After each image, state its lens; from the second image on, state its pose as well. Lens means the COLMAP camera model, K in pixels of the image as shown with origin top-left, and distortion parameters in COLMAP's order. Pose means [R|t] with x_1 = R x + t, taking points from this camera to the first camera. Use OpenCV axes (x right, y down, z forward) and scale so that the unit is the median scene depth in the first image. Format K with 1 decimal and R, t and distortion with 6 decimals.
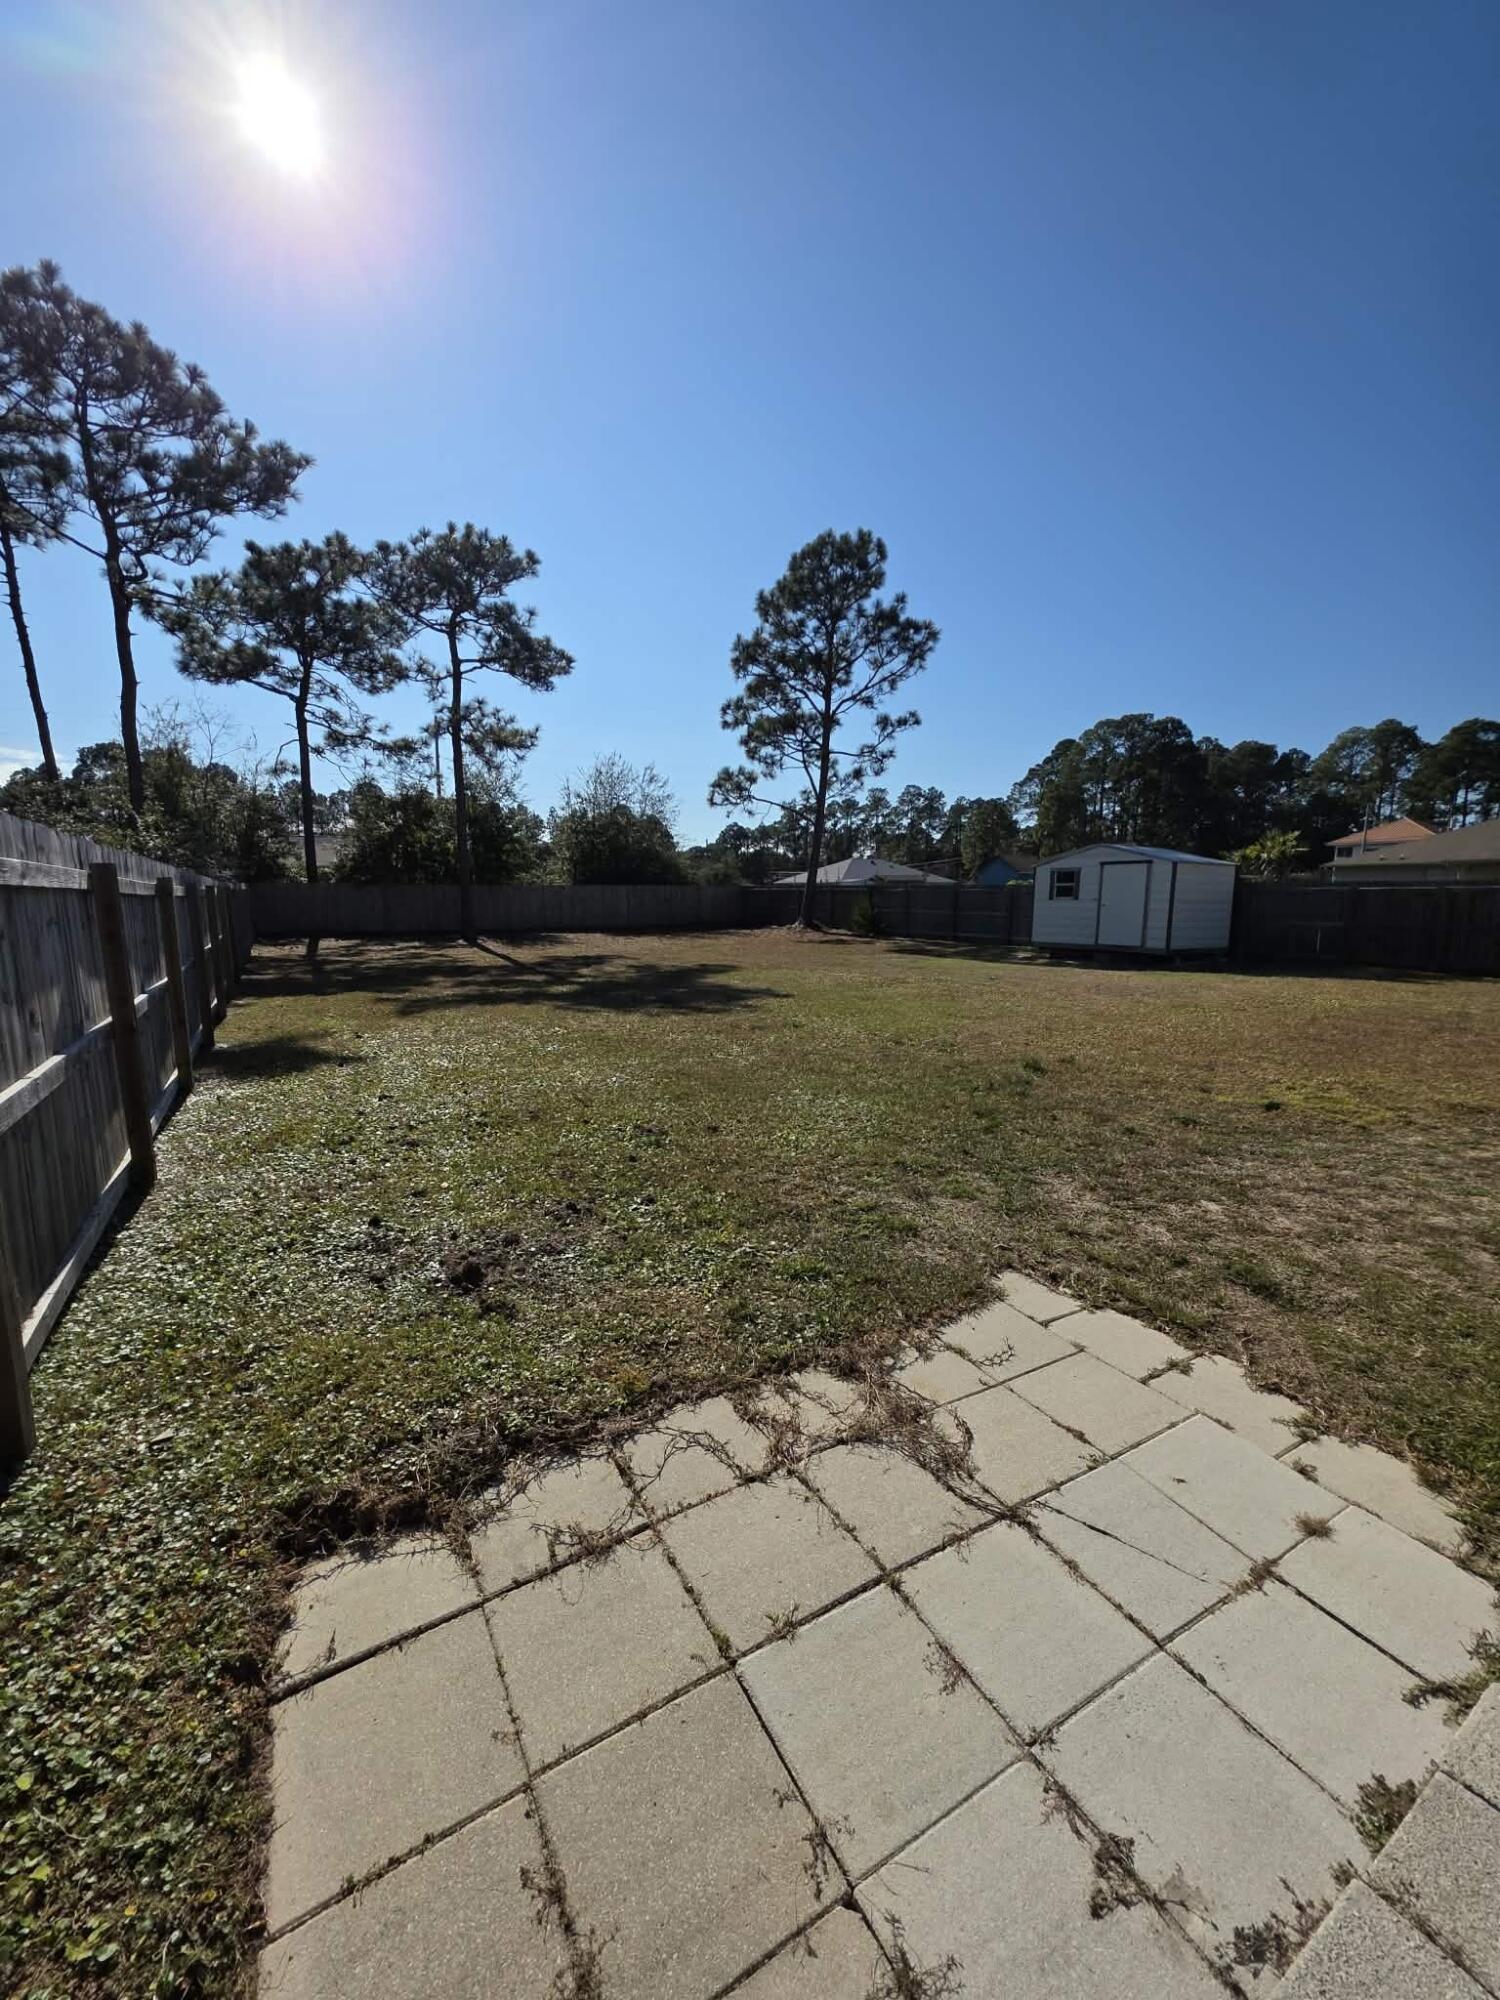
lens RADIAL K [[804.4, 0, 743.1], [0, 804.4, 1003.9], [0, 0, 1]] dist [0.000808, 0.001363]
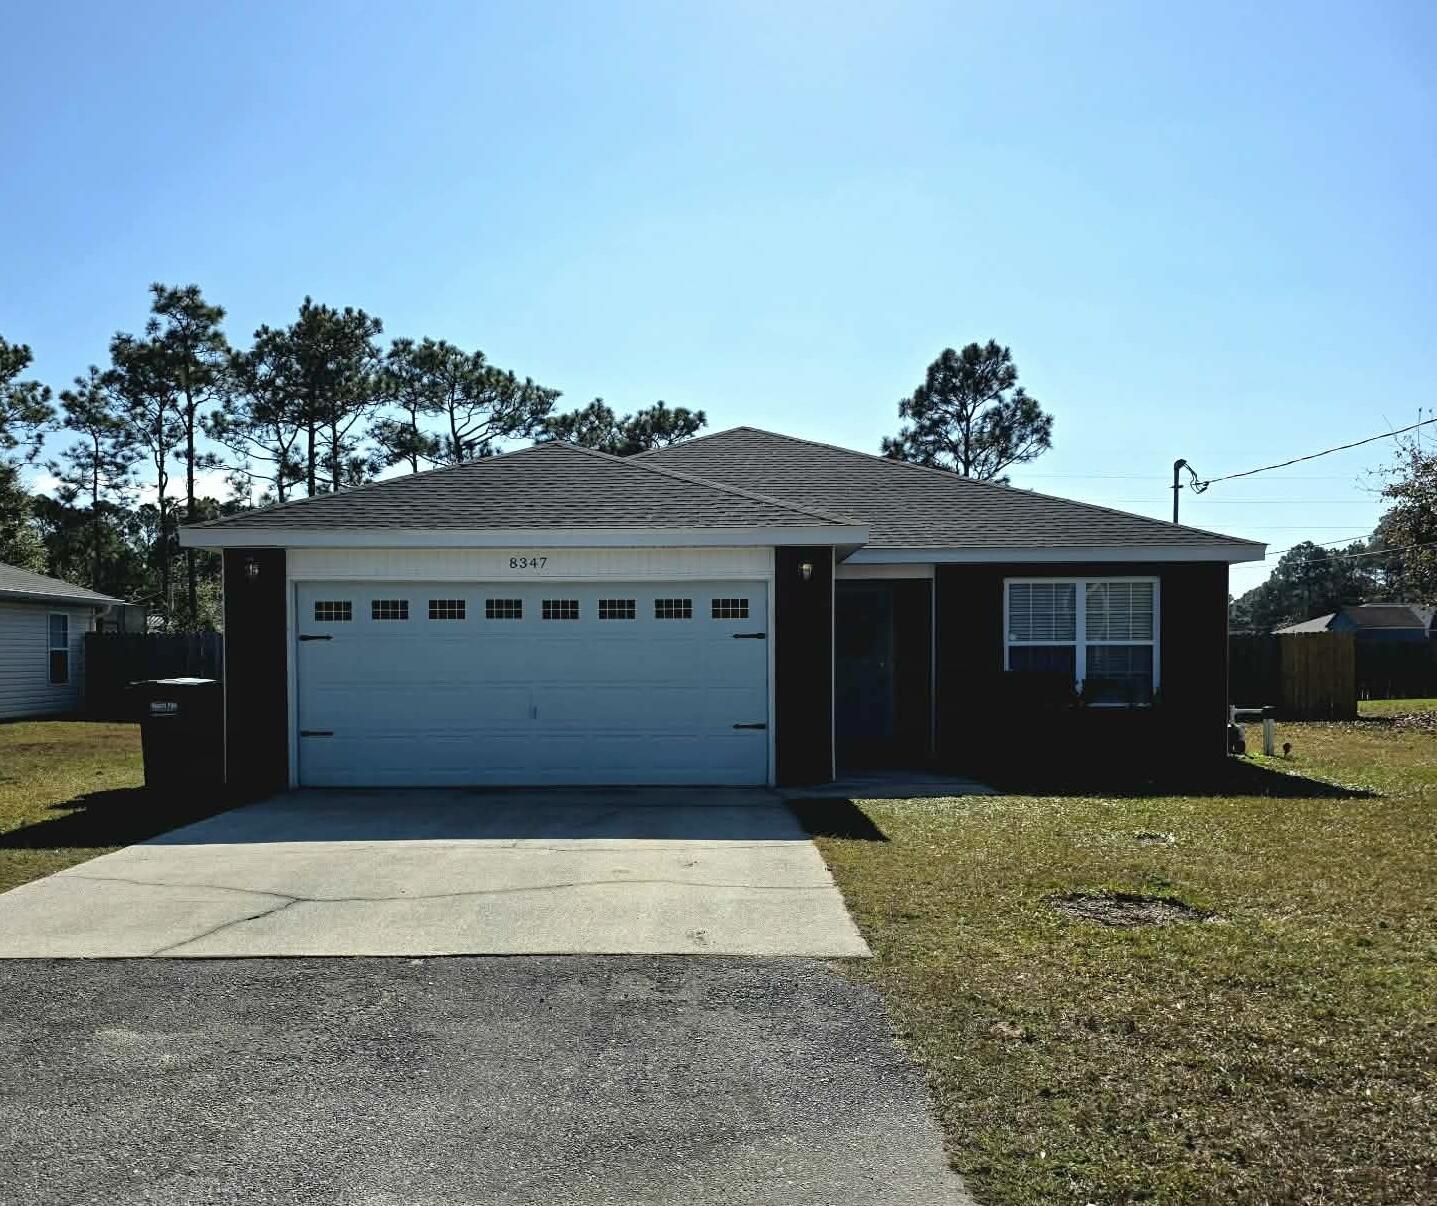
lens RADIAL K [[1381.2, 0, 657.0], [0, 1381.2, 667.2], [0, 0, 1]] dist [0.087758, 0.000000]
pose [[0.854892, 0.004369, -0.518787, 0.906604], [-0.072121, 0.991256, -0.110499, 0.148356], [0.513768, 0.131880, 0.847732, -1.006306]]
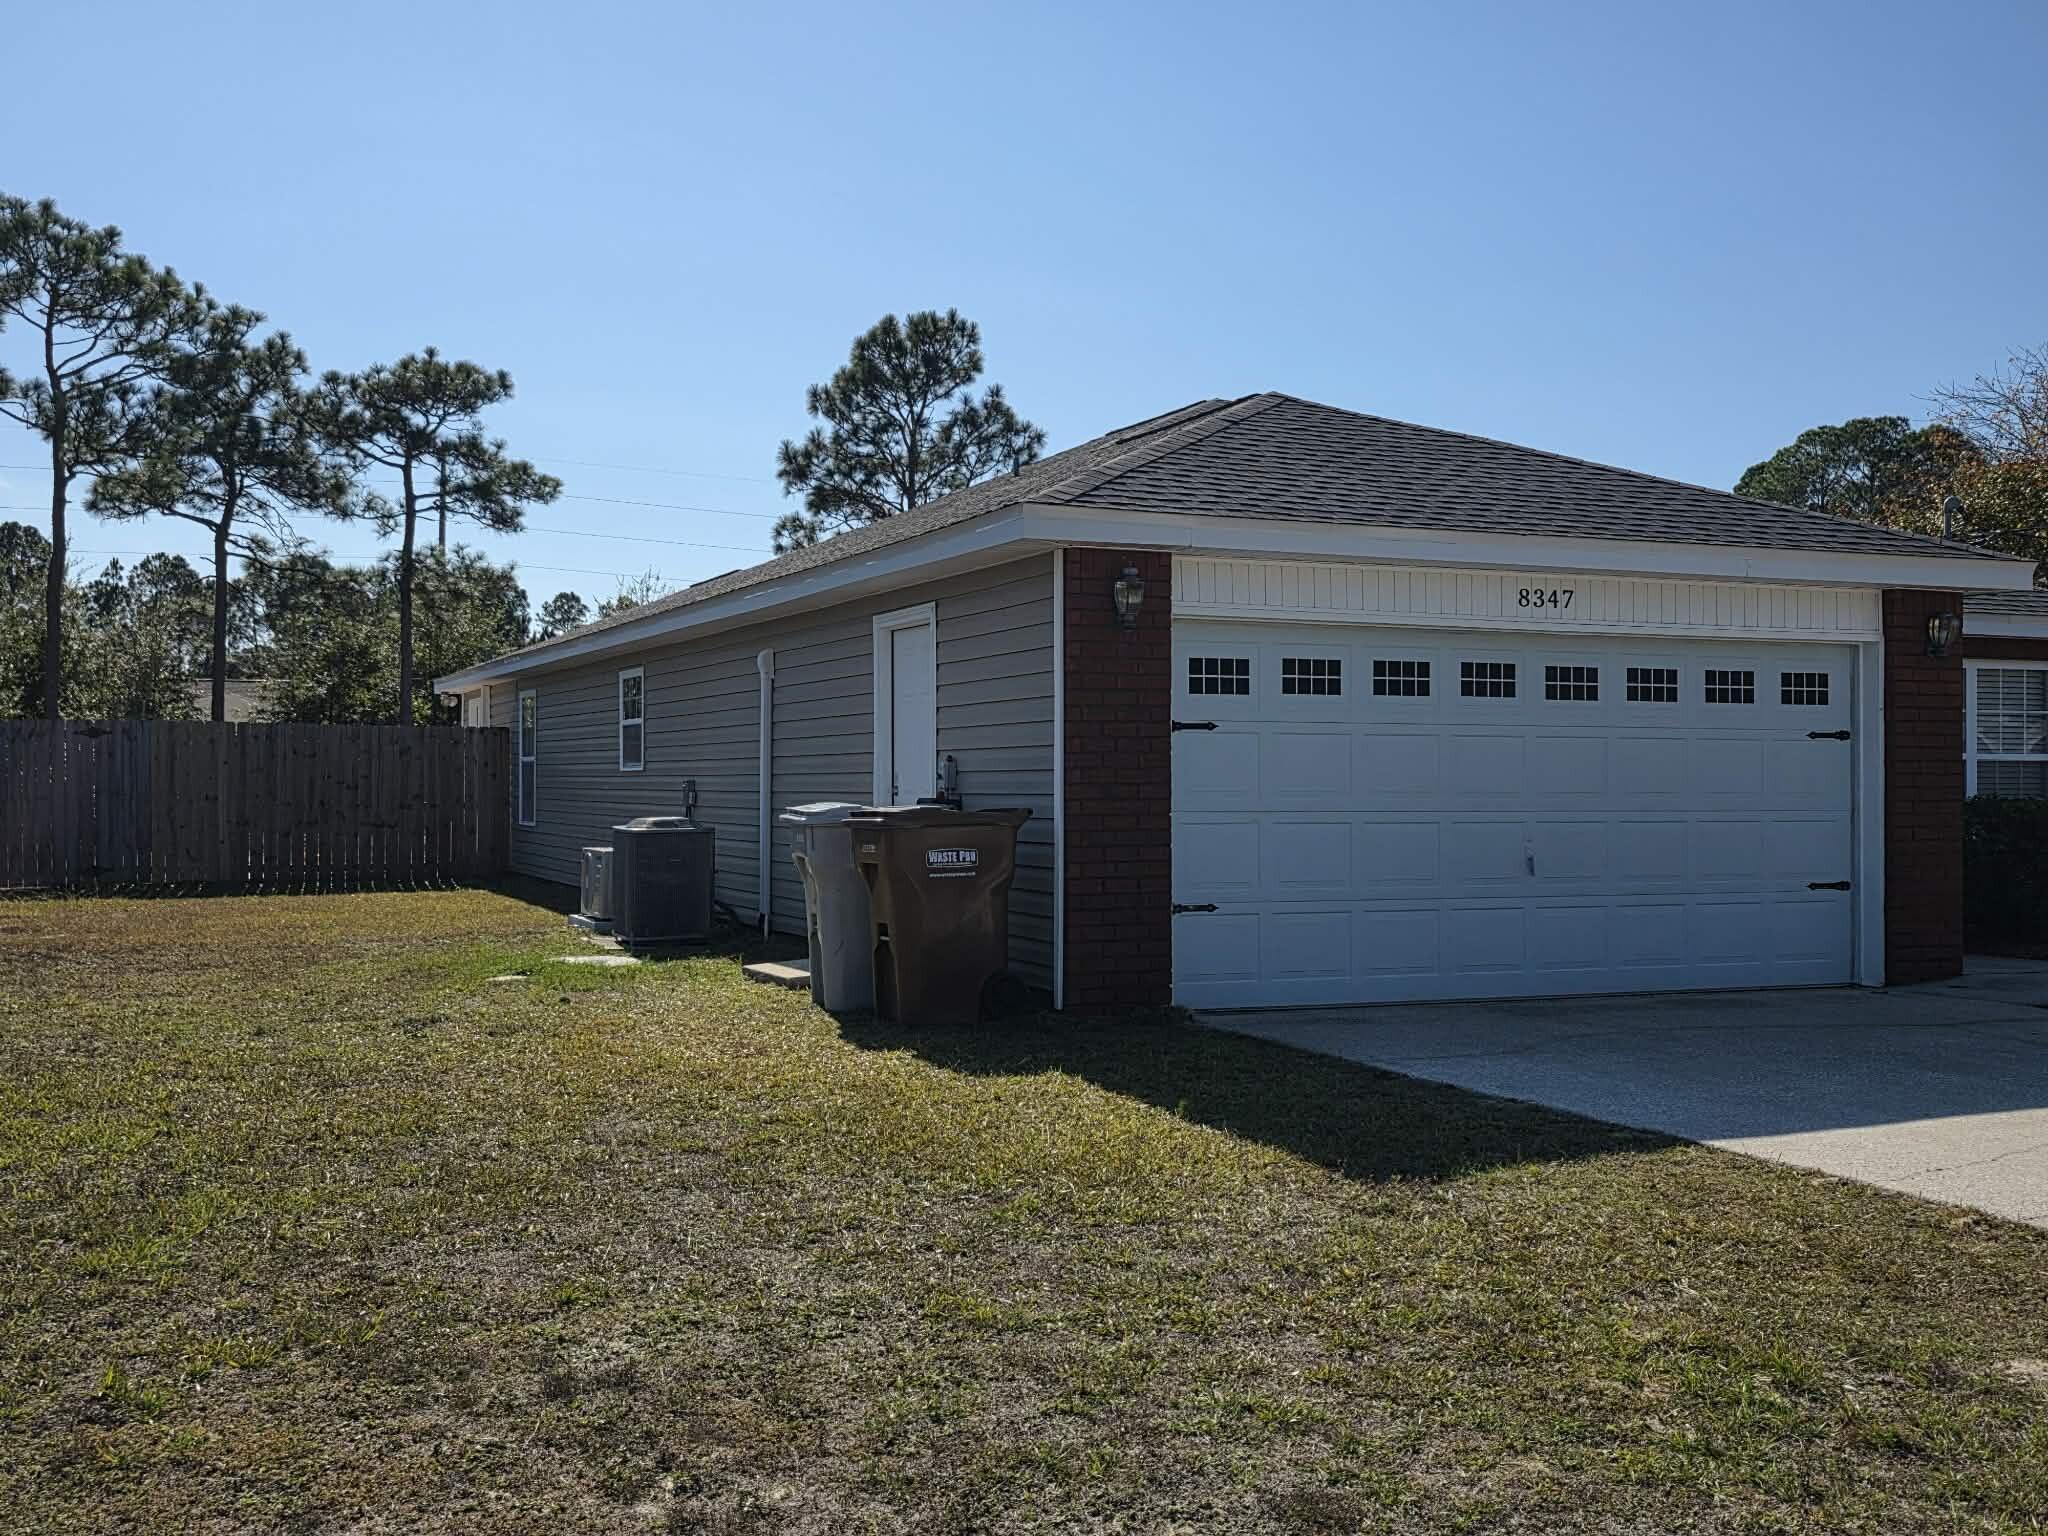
lens RADIAL K [[2094.3, 0, 1017.3], [0, 2094.3, 771.7], [0, 0, 1]] dist [0.079582, 0.000000]
pose [[0.994748, 0.006095, -0.102177, 0.492287], [-0.021060, 0.989055, -0.146037, 0.160195], [0.100169, 0.147422, 0.983988, -1.043224]]
